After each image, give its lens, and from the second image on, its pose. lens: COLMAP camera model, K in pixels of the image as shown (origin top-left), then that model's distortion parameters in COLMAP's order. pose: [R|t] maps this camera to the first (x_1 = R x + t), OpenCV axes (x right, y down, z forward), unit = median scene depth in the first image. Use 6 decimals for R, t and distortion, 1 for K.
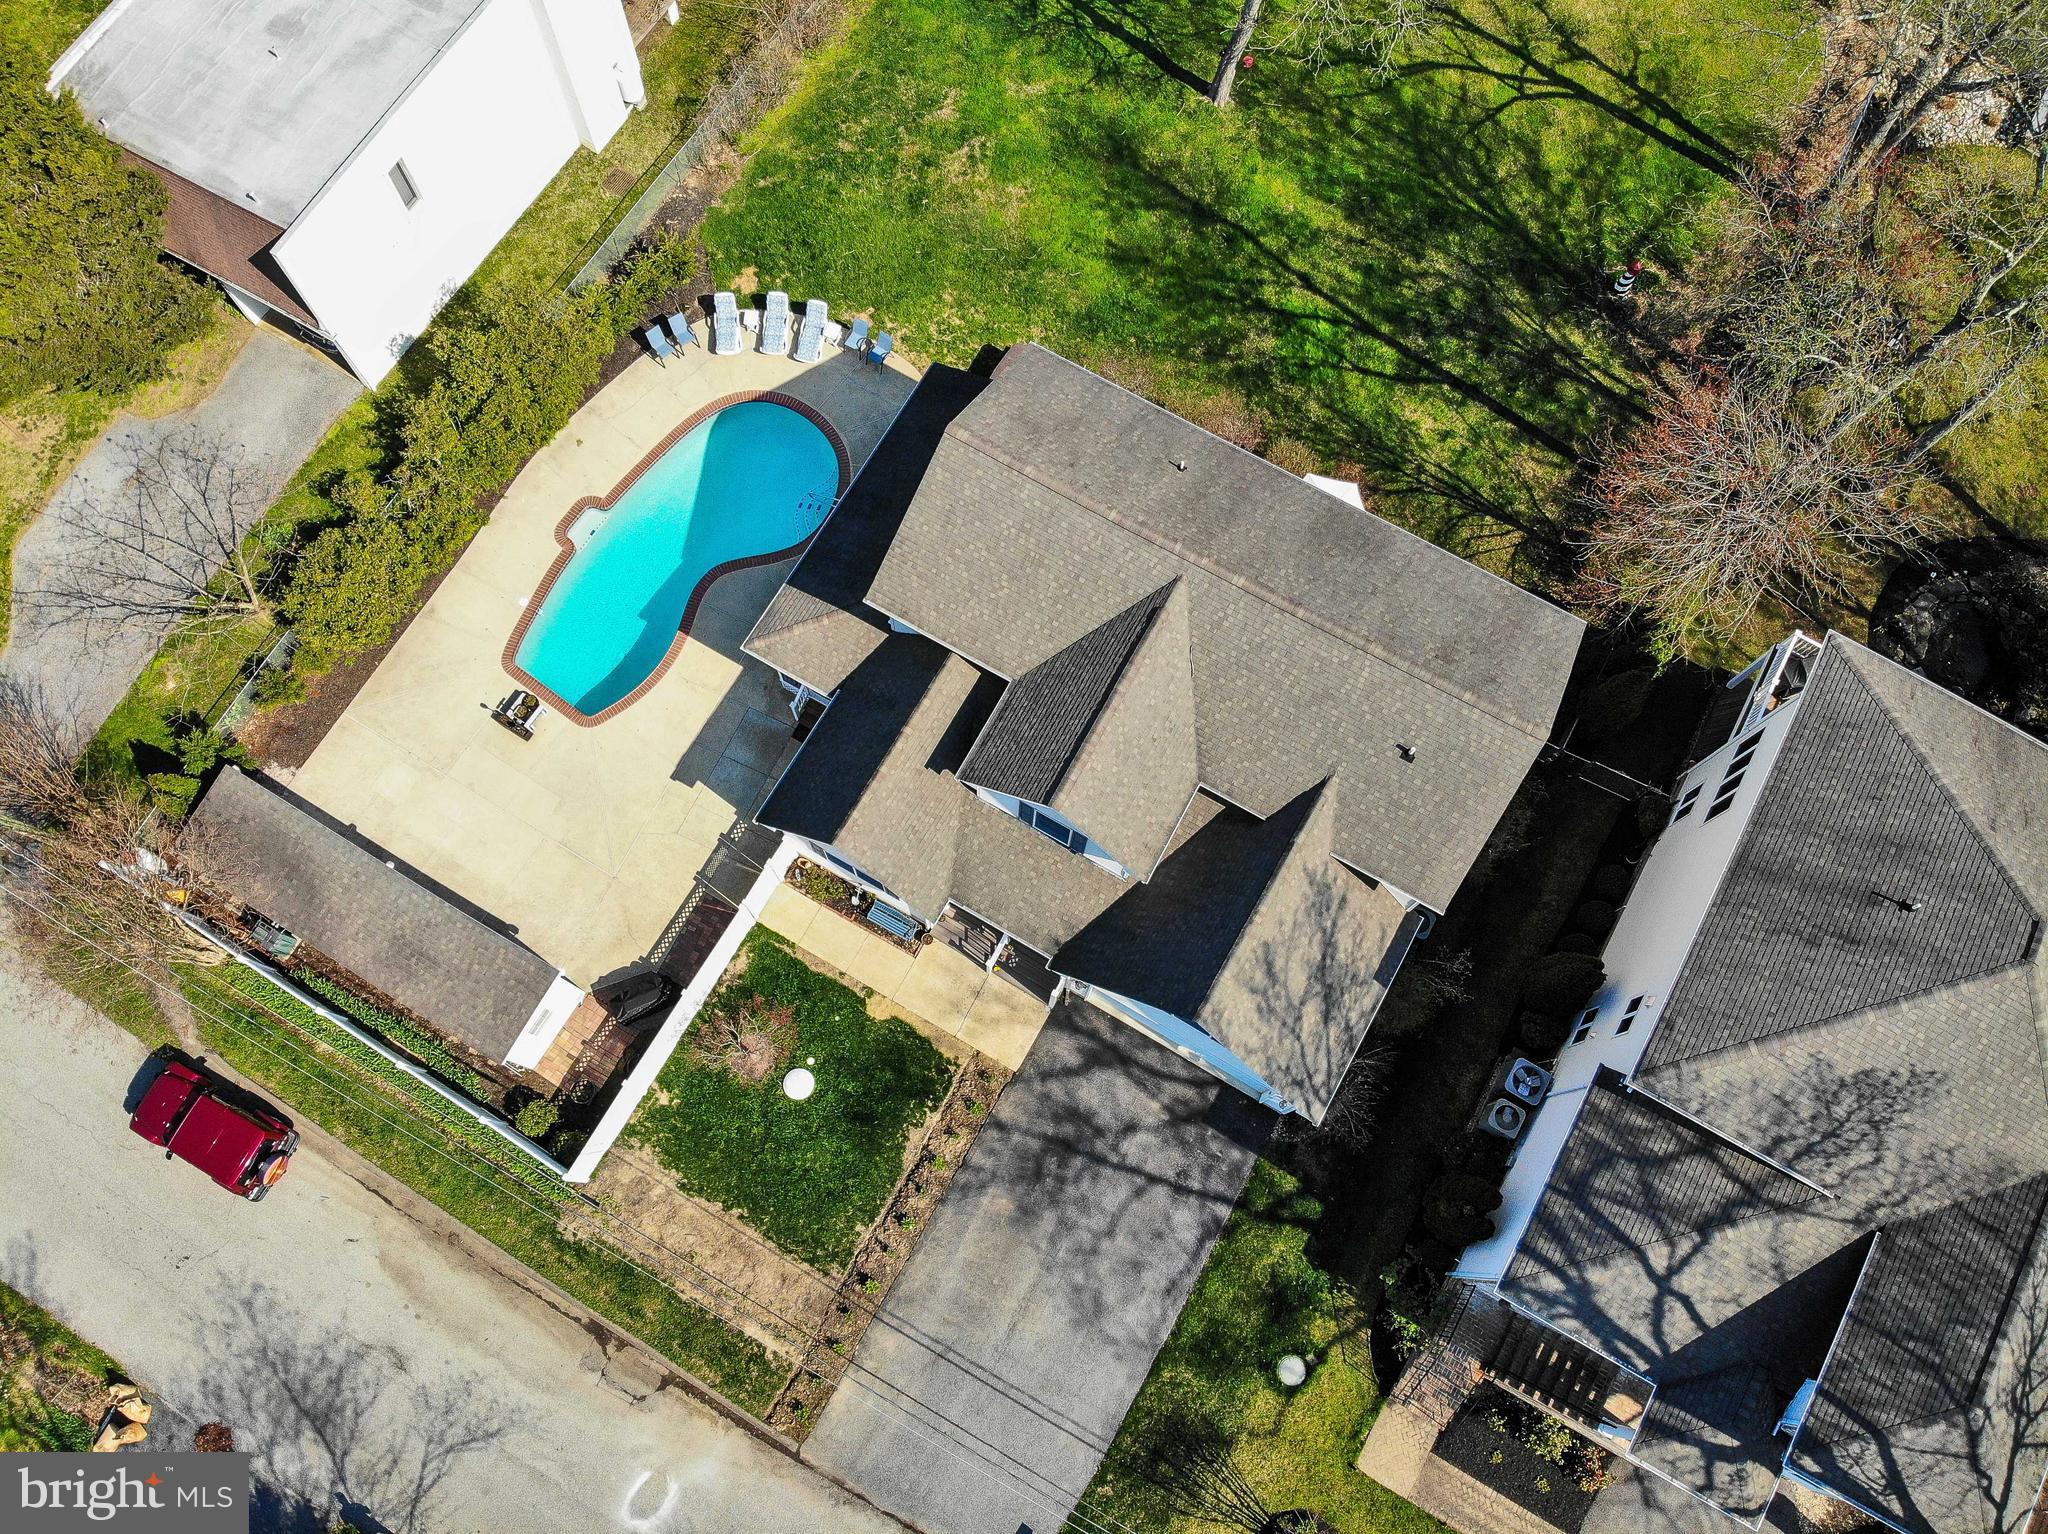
lens RADIAL K [[1507.2, 0, 1029.4], [0, 1507.2, 779.0], [0, 0, 1]] dist [0.045910, -0.160002]
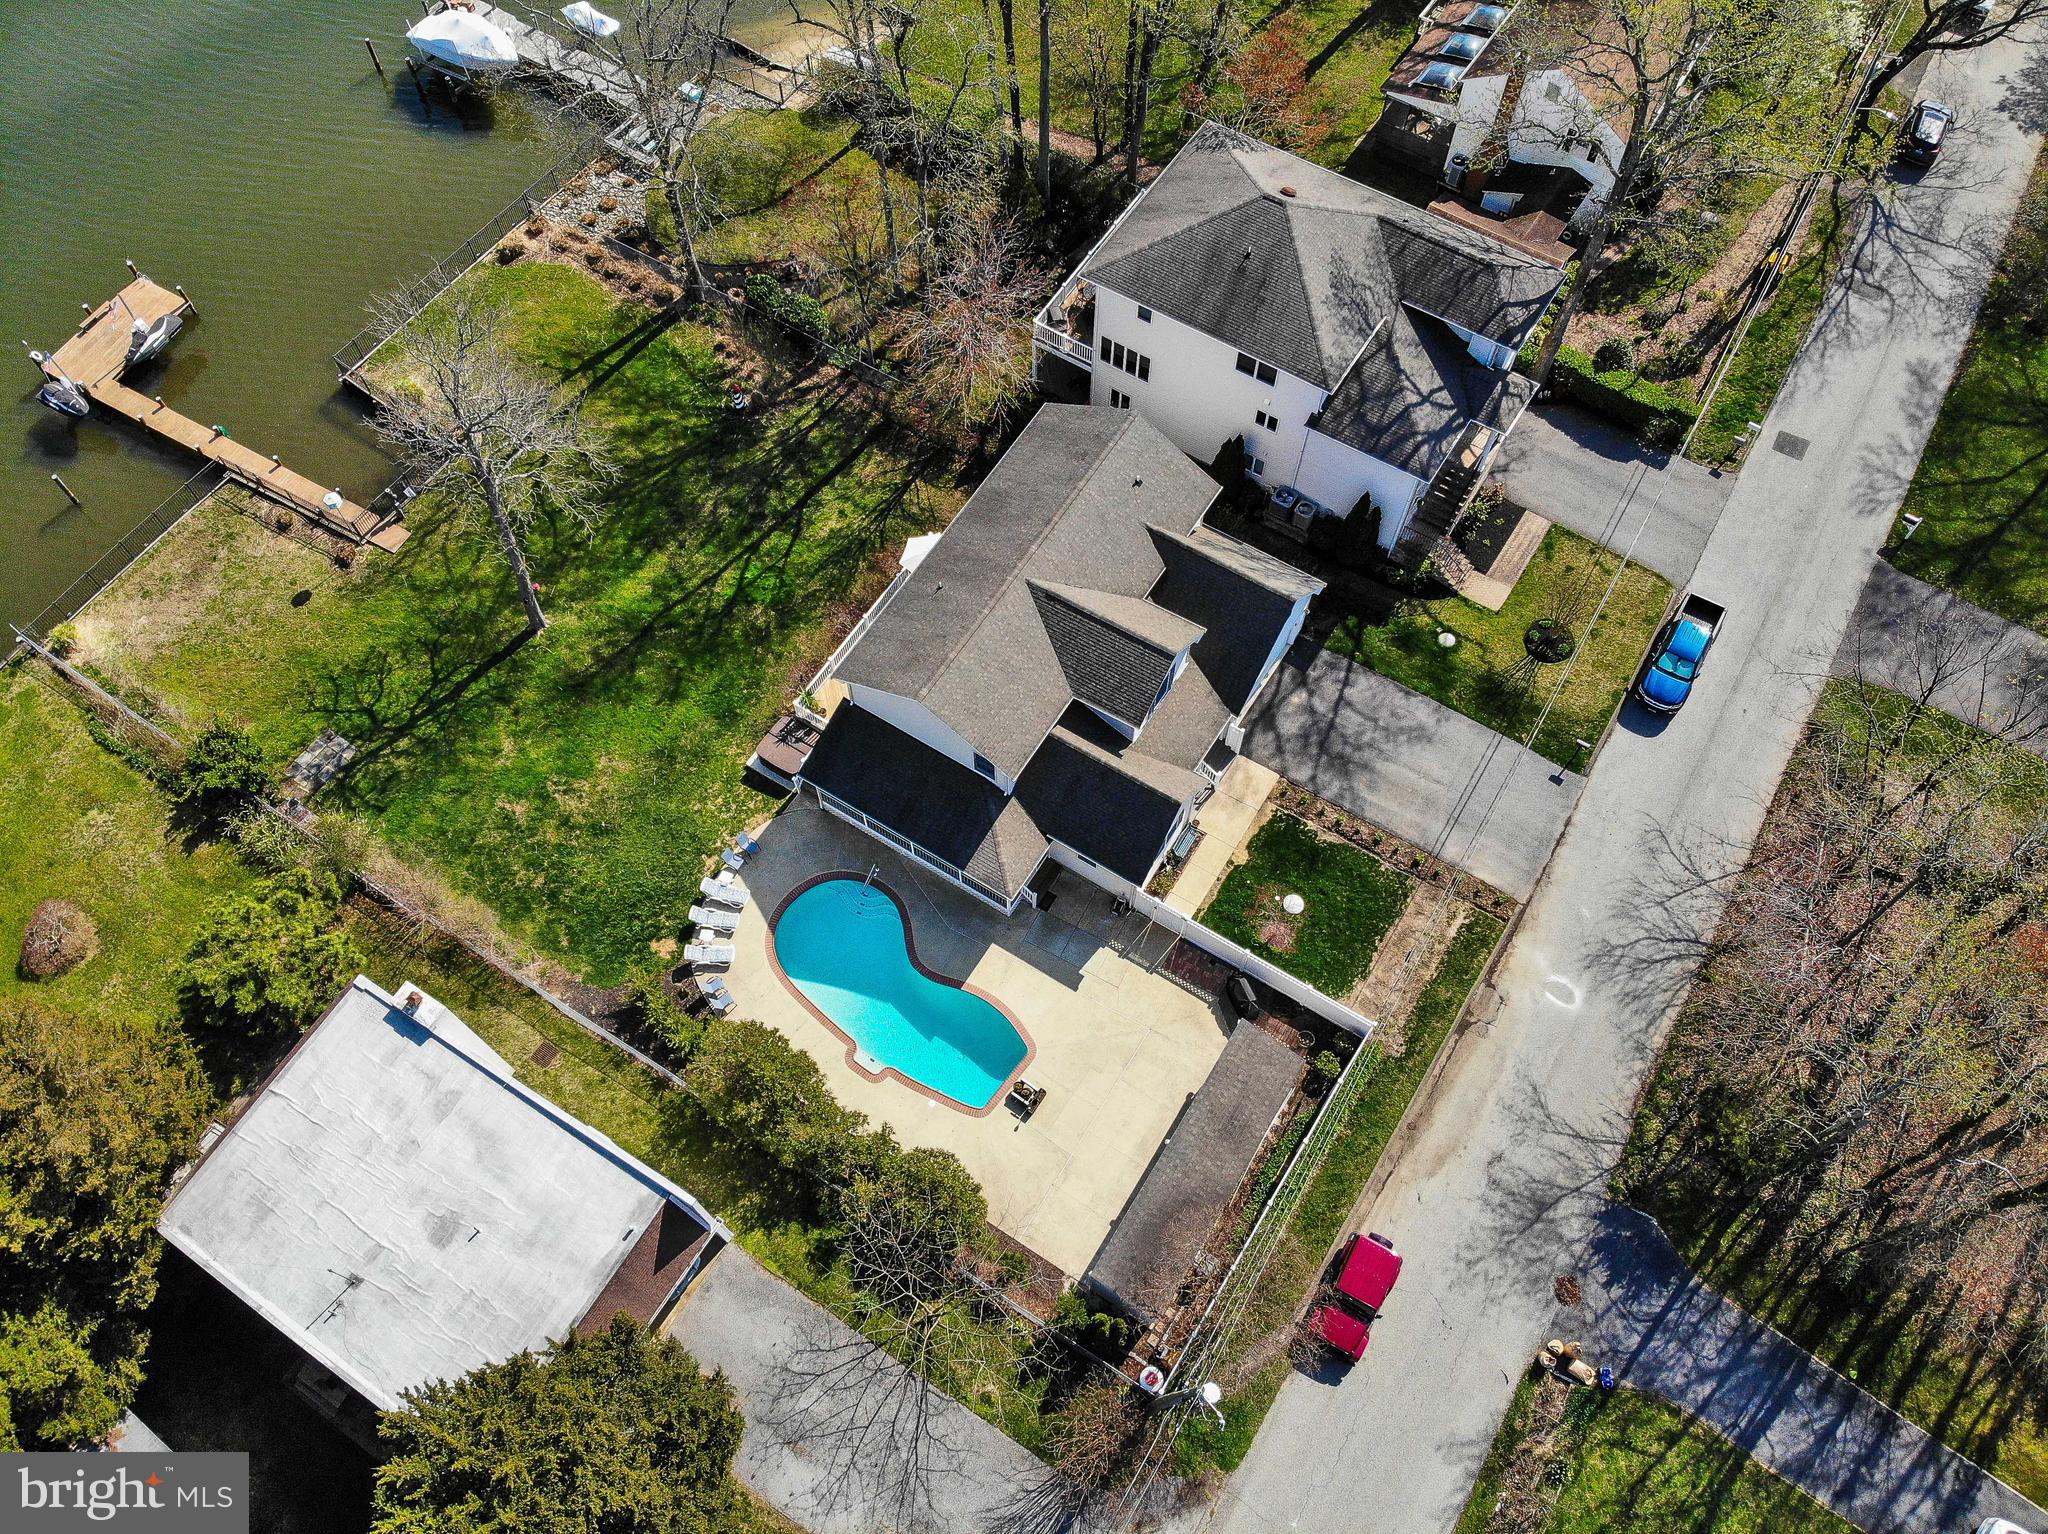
lens RADIAL K [[1506.7, 0, 1022.4], [0, 1506.7, 777.1], [0, 0, 1]] dist [0.103152, -0.245076]
pose [[0.043508, -0.898961, 0.435863, -0.710915], [0.957862, 0.161517, 0.237514, -0.436638], [-0.283915, 0.407163, 0.868107, -0.281134]]
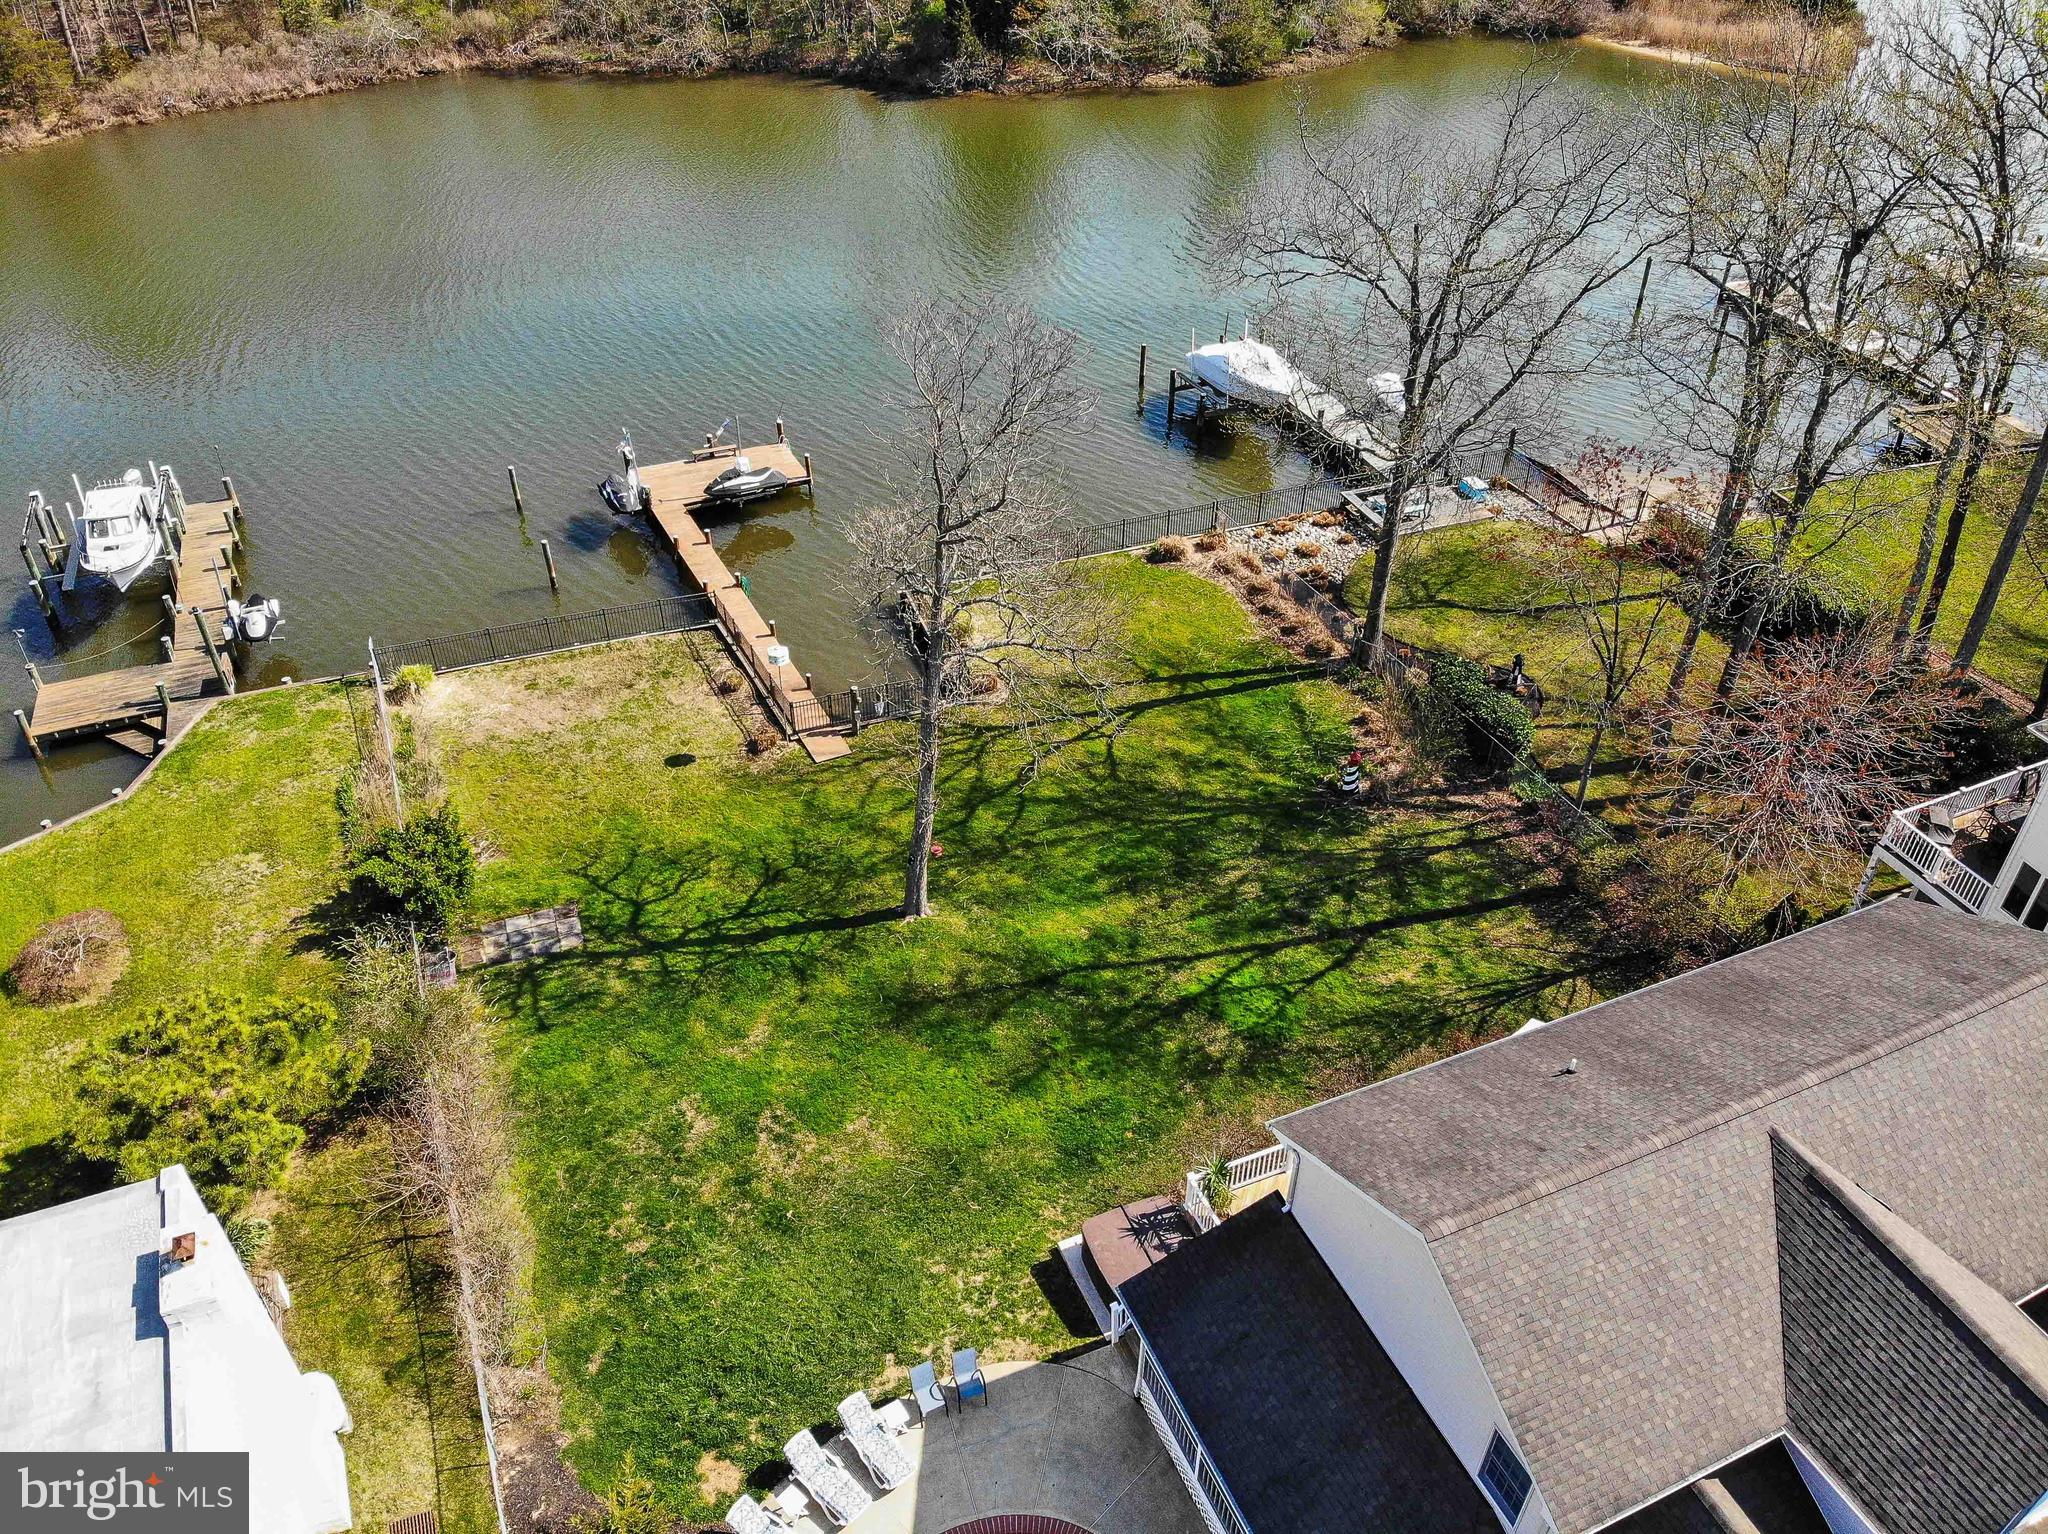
lens RADIAL K [[1490.9, 0, 1024.0], [0, 1490.9, 767.0], [0, 0, 1]] dist [0.217808, -0.532612]
pose [[0.602091, -0.495098, 0.626390, -0.425041], [0.768072, 0.573426, -0.285041, -0.265553], [-0.218065, 0.652733, 0.725525, 0.400298]]
